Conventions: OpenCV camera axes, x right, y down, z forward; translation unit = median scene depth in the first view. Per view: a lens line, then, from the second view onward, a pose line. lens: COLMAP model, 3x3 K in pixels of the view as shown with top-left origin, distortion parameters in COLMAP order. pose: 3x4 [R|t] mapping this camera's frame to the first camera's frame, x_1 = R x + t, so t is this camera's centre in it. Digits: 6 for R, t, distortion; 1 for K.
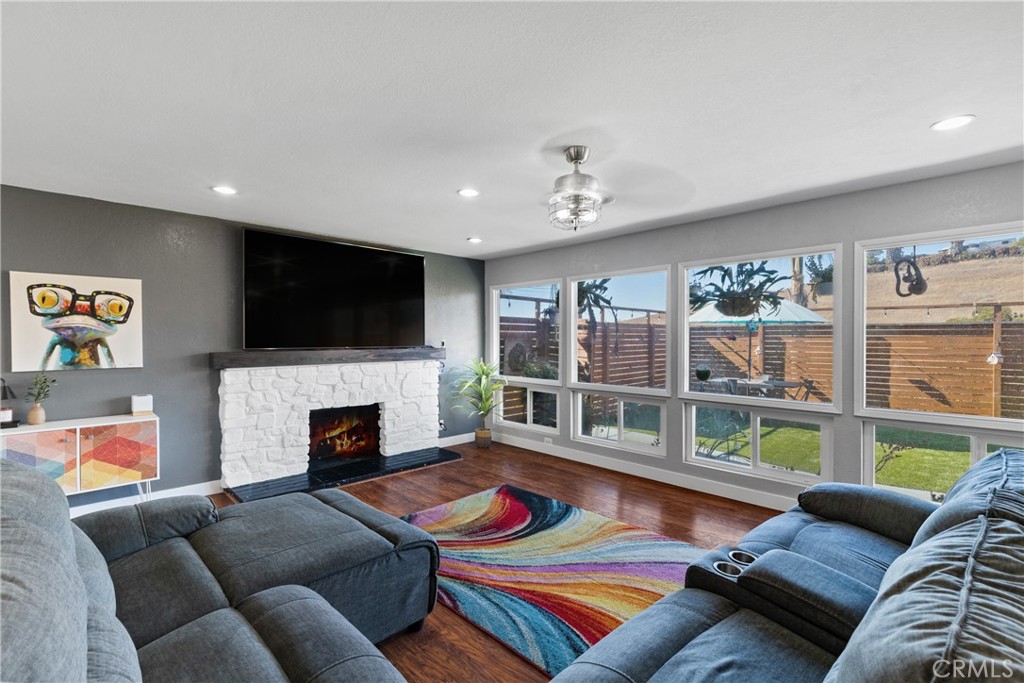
lens RADIAL K [[457.8, 0, 511.6], [0, 457.8, 342.0], [0, 0, 1]] dist [0.003419, 0.000003]
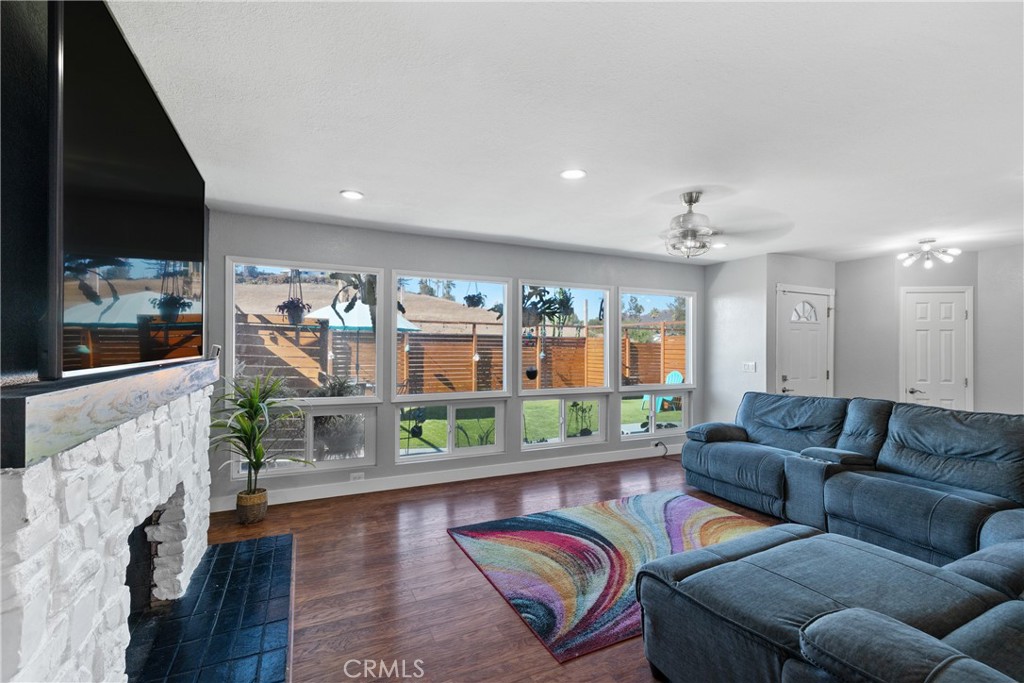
lens RADIAL K [[457.8, 0, 516.4], [0, 457.8, 338.9], [0, 0, 1]] dist [0.003419, 0.000003]
pose [[0.321435, 0.015193, 0.946810, -0.709502], [0.000834, 0.999866, -0.016327, -0.002915], [-0.946931, 0.006037, 0.321379, 0.620885]]
